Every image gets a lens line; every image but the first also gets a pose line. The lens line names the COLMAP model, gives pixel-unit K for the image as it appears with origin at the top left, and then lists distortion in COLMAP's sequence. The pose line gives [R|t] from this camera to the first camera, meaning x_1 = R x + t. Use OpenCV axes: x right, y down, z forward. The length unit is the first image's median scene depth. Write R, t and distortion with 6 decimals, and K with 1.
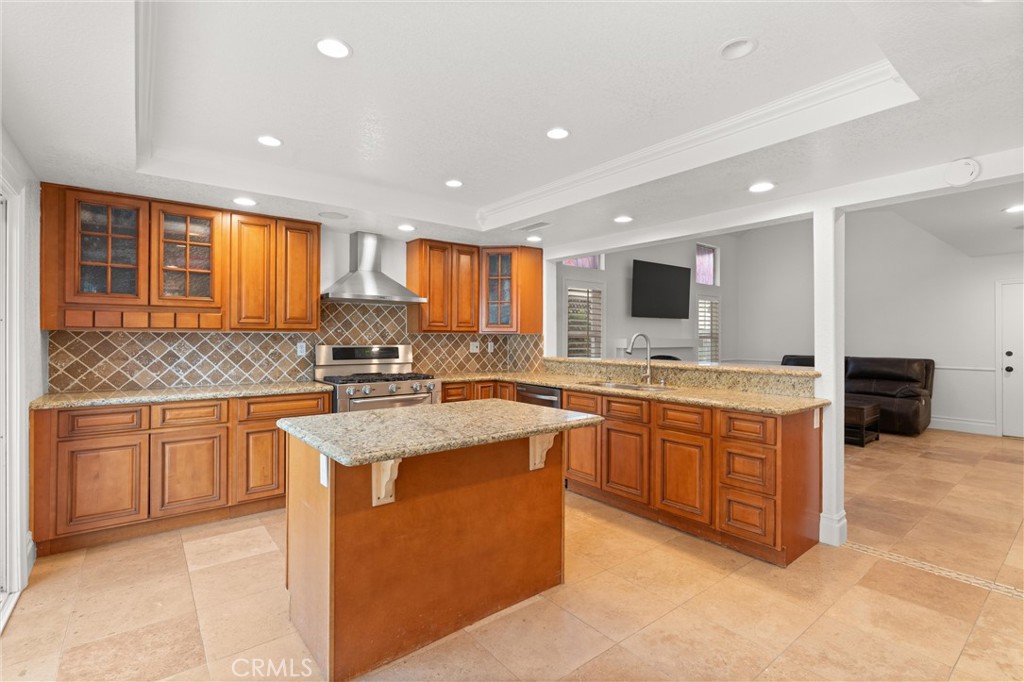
lens RADIAL K [[478.8, 0, 512.0], [0, 478.8, 341.0], [0, 0, 1]] dist [-0.013543, -0.000156]
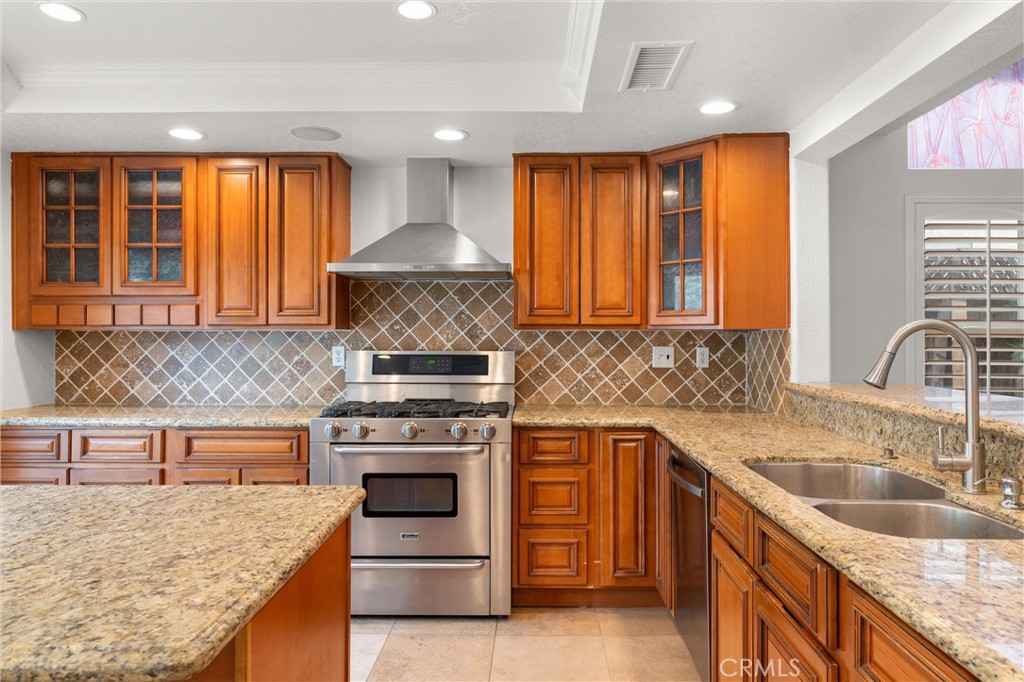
lens RADIAL K [[654.2, 0, 531.6], [0, 654.2, 335.8], [0, 0, 1]] dist [-0.002136, 0.001023]
pose [[0.775972, -0.003783, -0.630757, 0.353613], [-0.003286, 0.999944, -0.010040, -0.002692], [0.630759, 0.009864, 0.775916, 0.539056]]
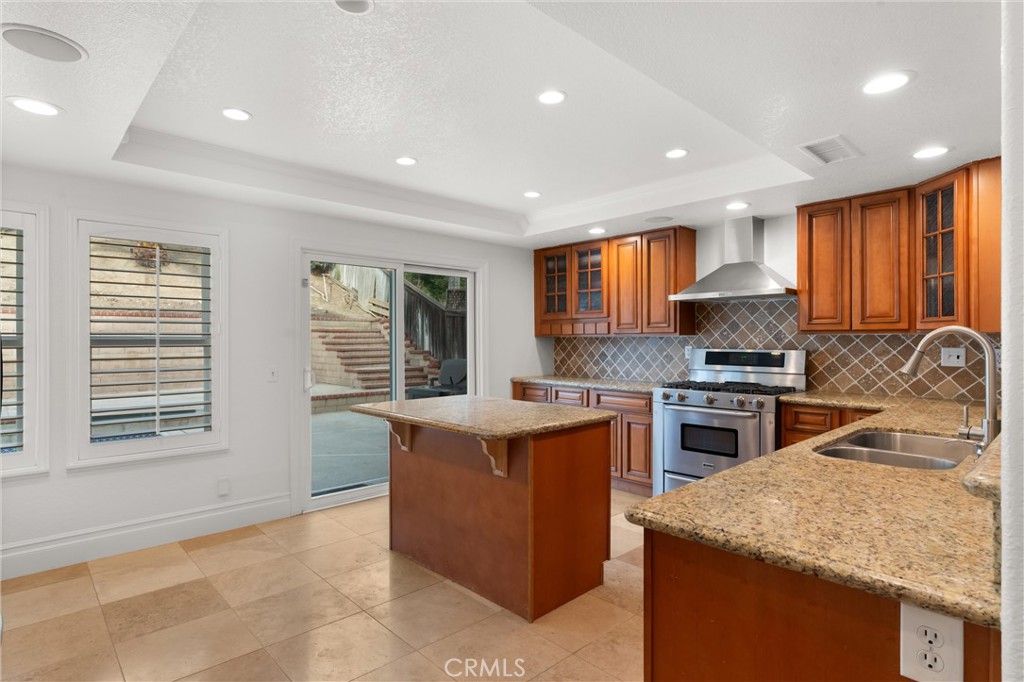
lens RADIAL K [[540.4, 0, 512.0], [0, 540.4, 341.0], [0, 0, 1]] dist [-0.002207, 0.000174]
pose [[0.078473, -0.001494, -0.996915, 0.742645], [-0.005278, 0.999984, -0.001914, -0.002893], [0.996902, 0.005412, 0.078464, 0.605369]]
